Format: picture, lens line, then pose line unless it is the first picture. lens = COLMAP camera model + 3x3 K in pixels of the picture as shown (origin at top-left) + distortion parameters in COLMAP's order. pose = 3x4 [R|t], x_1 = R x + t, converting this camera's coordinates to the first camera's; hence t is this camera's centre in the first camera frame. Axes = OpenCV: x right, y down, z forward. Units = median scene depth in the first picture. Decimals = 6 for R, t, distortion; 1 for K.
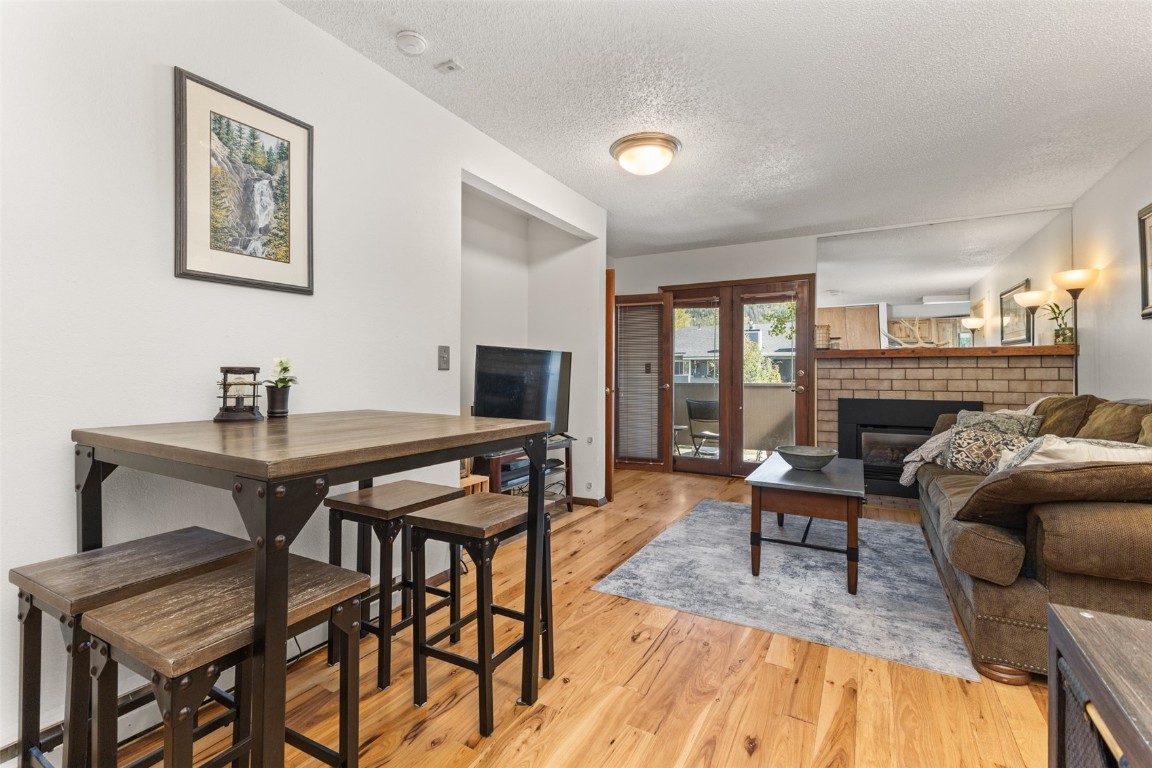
lens RADIAL K [[512.9, 0, 579.0], [0, 512.9, 367.8], [0, 0, 1]] dist [0.012268, -0.000151]
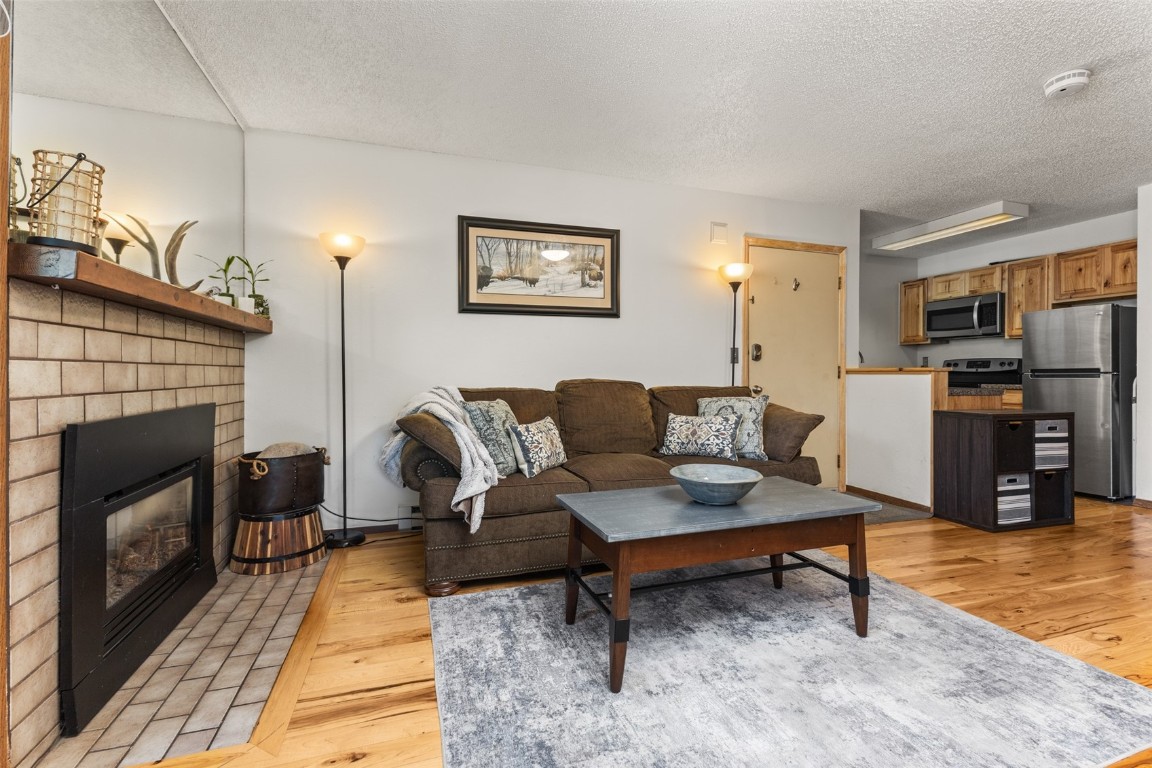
lens RADIAL K [[502.2, 0, 577.4], [0, 502.2, 377.0], [0, 0, 1]] dist [0.023581, -0.008775]
pose [[-0.740896, -0.009162, 0.671557, 0.141378], [-0.013359, 0.999910, -0.001097, 0.041932], [-0.671486, -0.009784, -0.740952, 1.533753]]
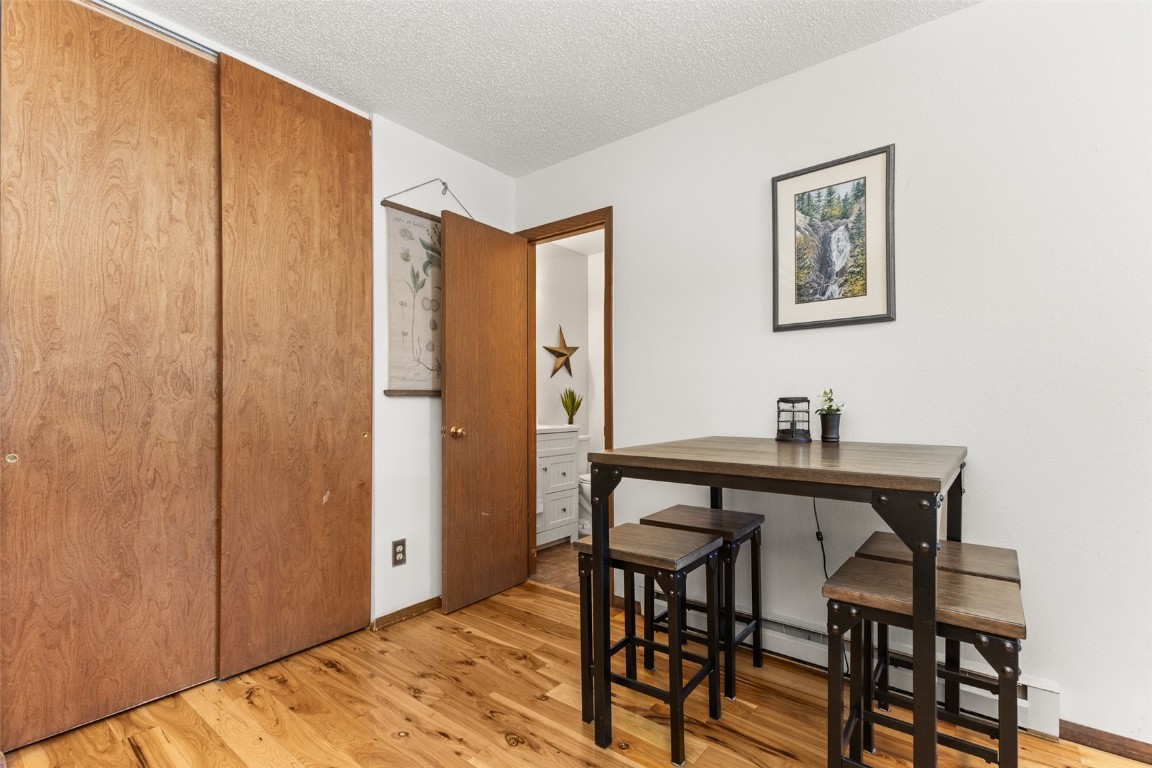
lens RADIAL K [[526.4, 0, 583.0], [0, 526.4, 398.1], [0, 0, 1]] dist [0.027036, -0.010250]
pose [[-0.147508, -0.007350, -0.989034, 0.340375], [0.014055, 0.999856, -0.009527, 0.002667], [0.988961, -0.015306, -0.147384, 0.356900]]
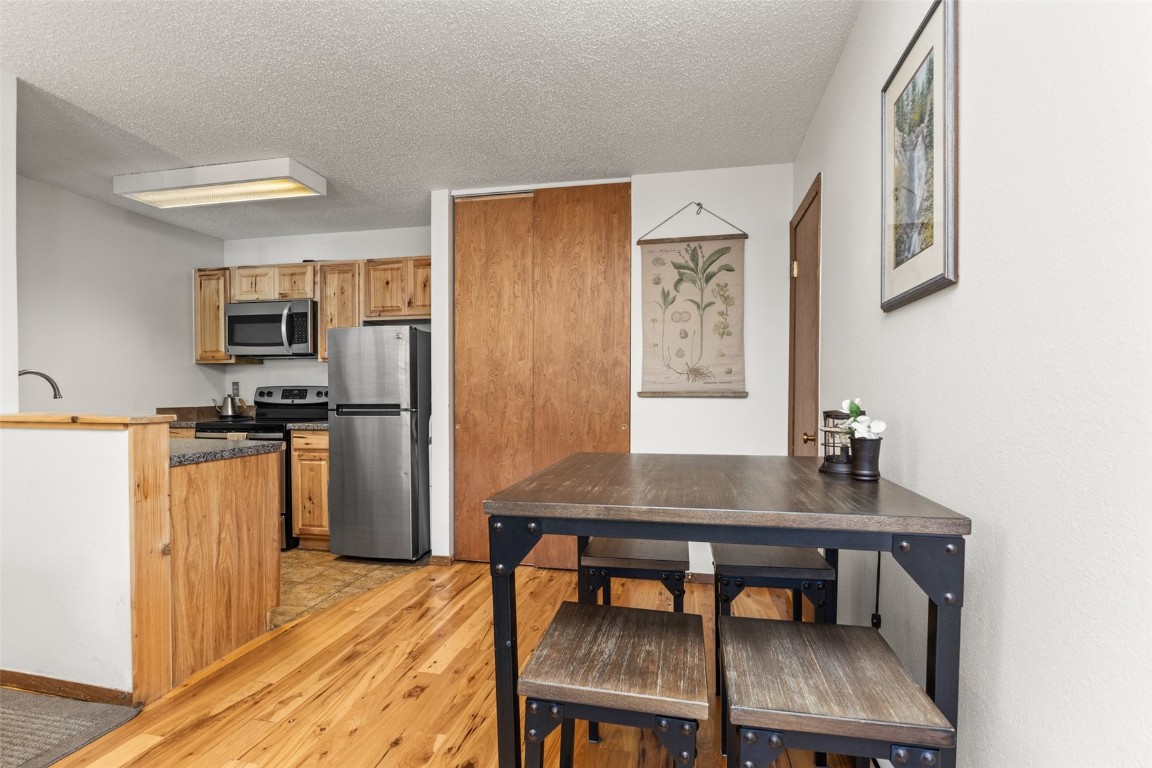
lens RADIAL K [[554.4, 0, 578.3], [0, 554.4, 394.1], [0, 0, 1]] dist [-0.005008, -0.000298]
pose [[-0.954378, 0.001012, -0.298599, 0.022858], [0.002295, 0.999990, -0.003946, -0.013162], [0.298592, -0.004451, -0.954370, 0.903668]]
